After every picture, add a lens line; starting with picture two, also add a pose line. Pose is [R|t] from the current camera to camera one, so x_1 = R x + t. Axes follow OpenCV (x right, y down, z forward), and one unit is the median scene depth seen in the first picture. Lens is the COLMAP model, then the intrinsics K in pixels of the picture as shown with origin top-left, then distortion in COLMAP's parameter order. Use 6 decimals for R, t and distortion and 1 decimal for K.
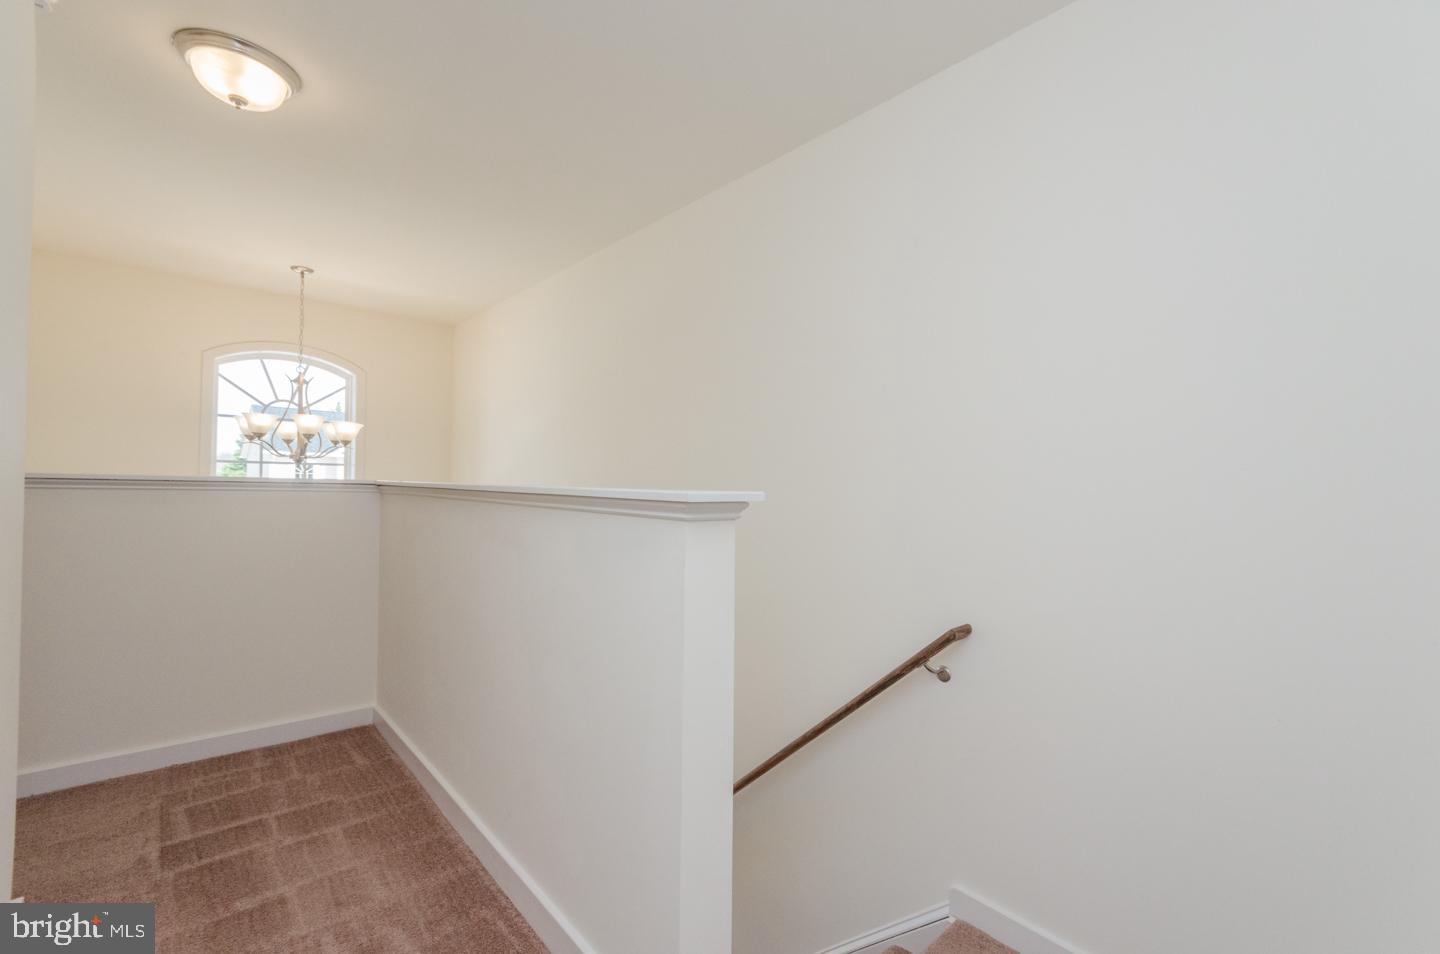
lens RADIAL K [[665.9, 0, 719.9], [0, 665.9, 485.5], [0, 0, 1]] dist [-0.013174, 0.011649]
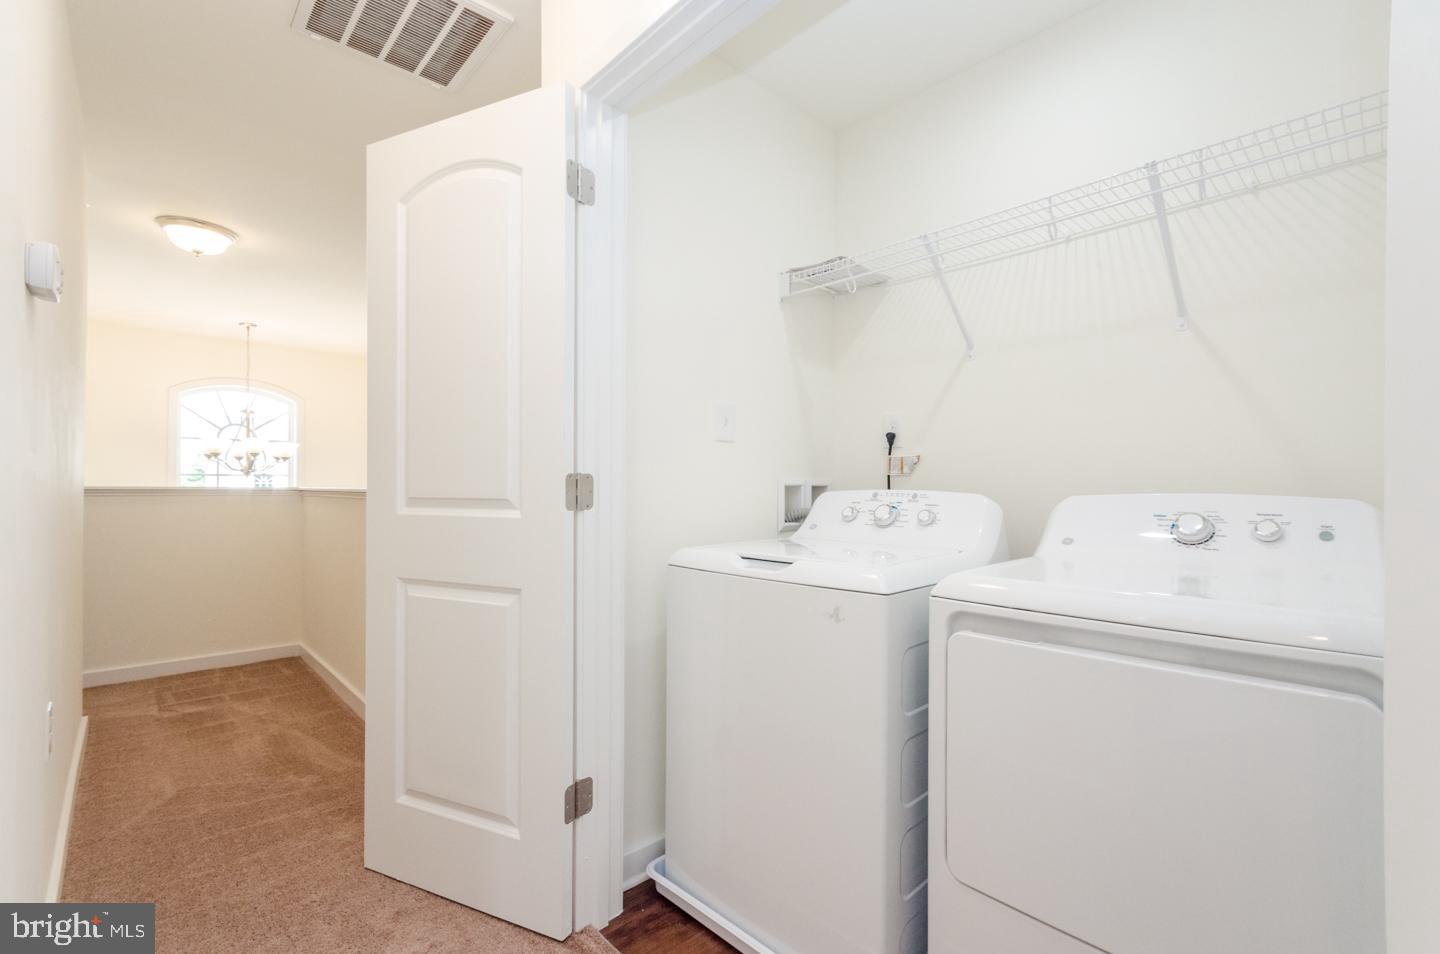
lens RADIAL K [[665.9, 0, 719.9], [0, 665.9, 485.5], [0, 0, 1]] dist [-0.013174, 0.011649]
pose [[0.999008, -0.017648, 0.040890, 0.252944], [0.017733, 0.999841, -0.001707, 0.004946], [-0.040853, 0.002430, 0.999162, -0.359372]]
